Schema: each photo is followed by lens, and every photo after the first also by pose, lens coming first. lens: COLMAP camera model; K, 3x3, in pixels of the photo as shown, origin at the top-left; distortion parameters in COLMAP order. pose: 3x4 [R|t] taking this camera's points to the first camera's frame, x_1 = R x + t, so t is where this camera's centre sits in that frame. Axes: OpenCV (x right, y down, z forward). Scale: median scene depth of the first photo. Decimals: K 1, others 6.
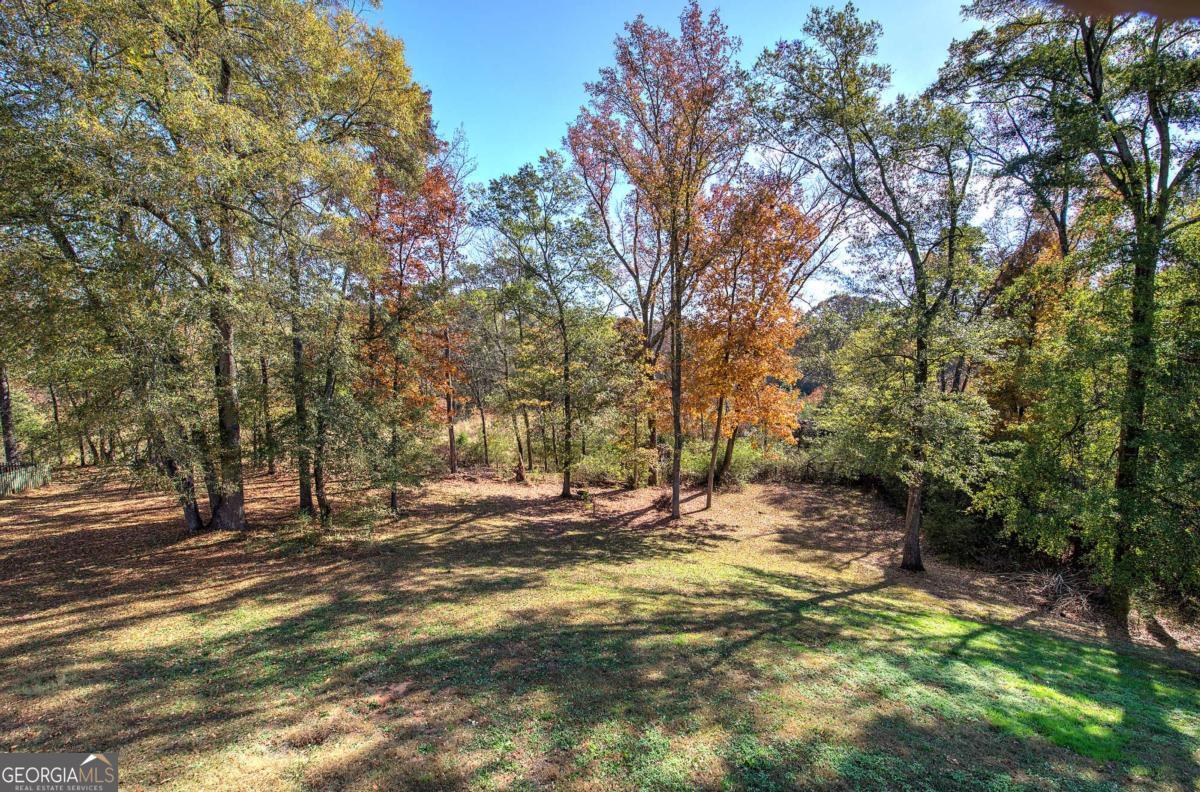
lens RADIAL K [[513.3, 0, 600.0], [0, 513.3, 396.0], [0, 0, 1]] dist [-0.007671, 0.001197]
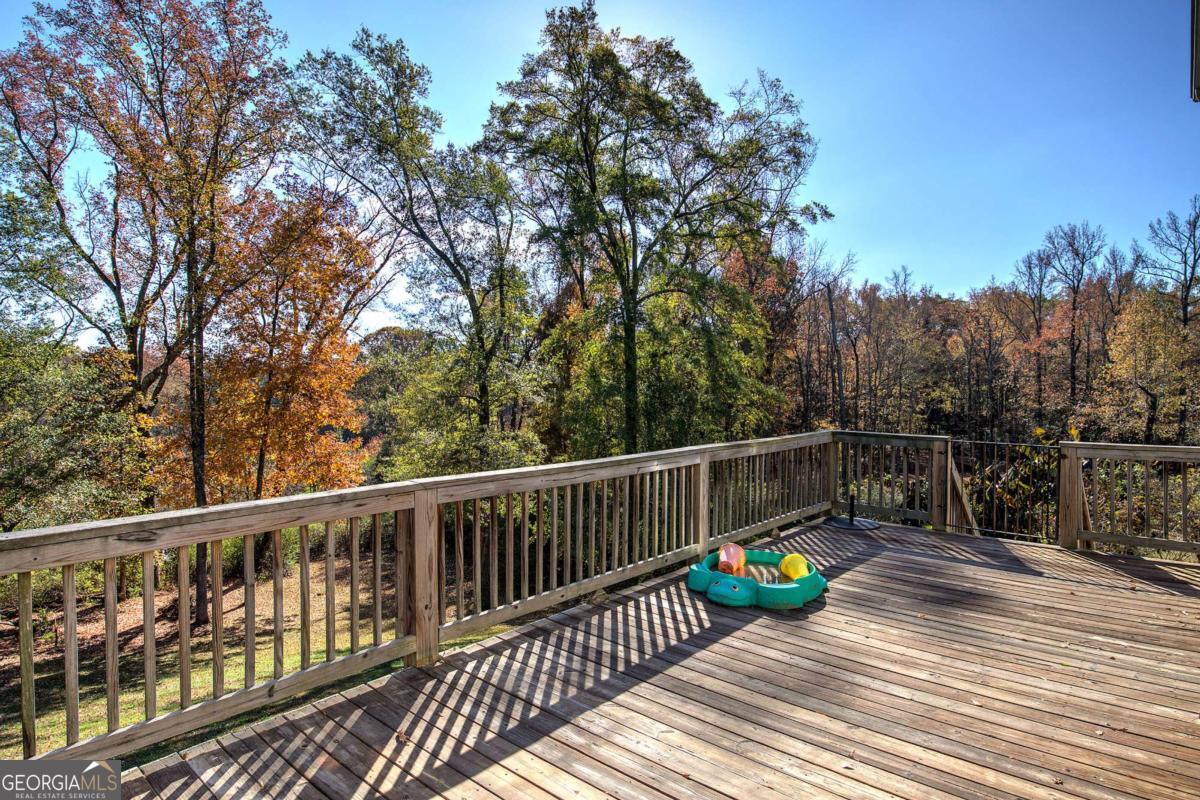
lens RADIAL K [[658.6, 0, 600.0], [0, 658.6, 400.0], [0, 0, 1]] dist [0.031315, -0.000082]
pose [[0.738173, -0.013710, 0.674472, -0.085024], [0.066455, 0.996408, -0.052478, 0.011354], [-0.671330, 0.083560, 0.736433, -0.121085]]
